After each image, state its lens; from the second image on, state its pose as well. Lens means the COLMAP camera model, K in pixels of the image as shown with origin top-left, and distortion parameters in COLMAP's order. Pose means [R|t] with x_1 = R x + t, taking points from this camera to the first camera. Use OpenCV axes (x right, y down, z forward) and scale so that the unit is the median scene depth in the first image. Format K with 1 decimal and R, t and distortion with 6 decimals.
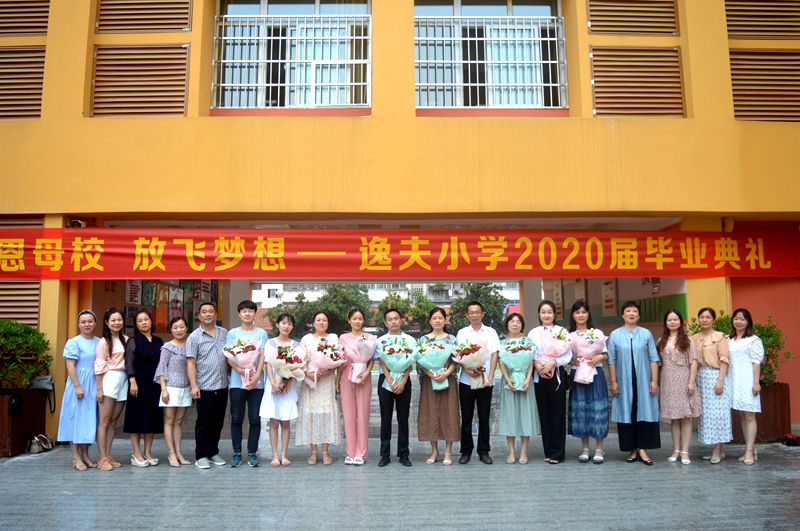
lens RADIAL K [[702.3, 0, 400.0], [0, 702.3, 265.5], [0, 0, 1]] dist [-0.089641, -0.065343]
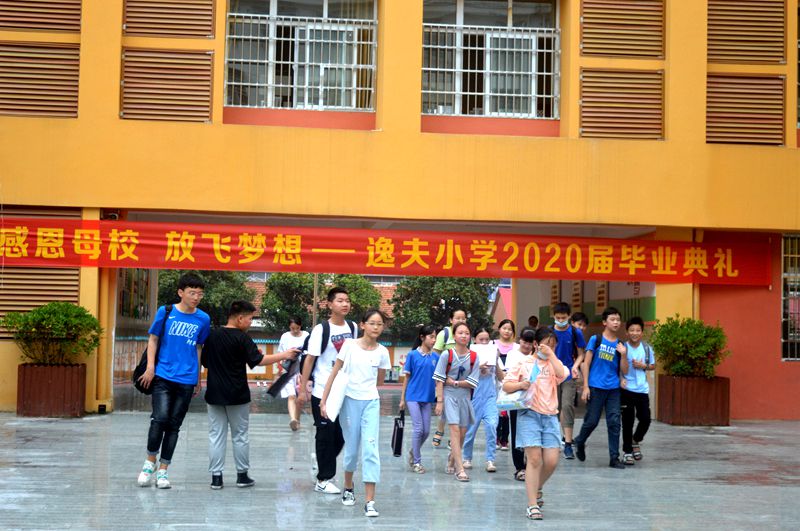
lens RADIAL K [[1438.0, 0, 432.8], [0, 1438.0, 278.4], [0, 0, 1]] dist [0.040385, 0.076698]
pose [[0.993375, 0.034073, 0.109748, -0.198206], [-0.040209, 0.997720, 0.054199, -0.101088], [-0.107651, -0.058253, 0.992481, -1.270159]]
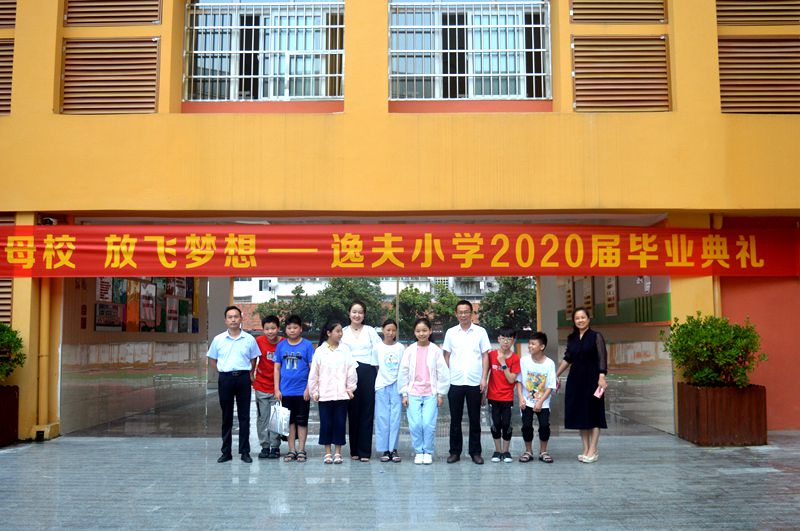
lens RADIAL K [[862.3, 0, 400.0], [0, 862.3, 265.5], [0, 0, 1]] dist [-0.119271, 0.013405]
pose [[0.999640, 0.003165, -0.026637, 0.068692], [-0.002726, 0.999860, 0.016508, -0.016087], [0.026685, -0.016430, 0.999509, -0.201449]]
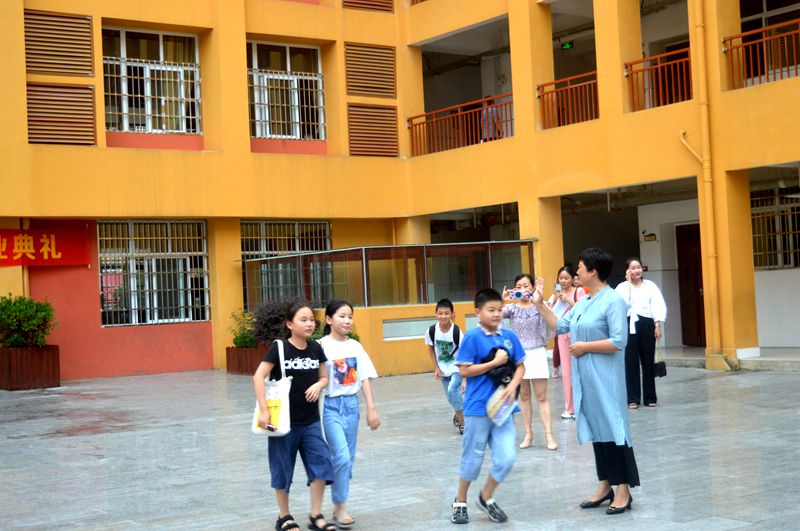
lens RADIAL K [[1223.4, 0, 400.0], [0, 1223.4, 265.5], [0, 0, 1]] dist [-0.015186, 0.031539]
pose [[0.828431, -0.011764, 0.559967, -0.212793], [-0.017158, 0.998777, 0.046367, -0.100973], [-0.559828, -0.048020, 0.827216, -1.270300]]
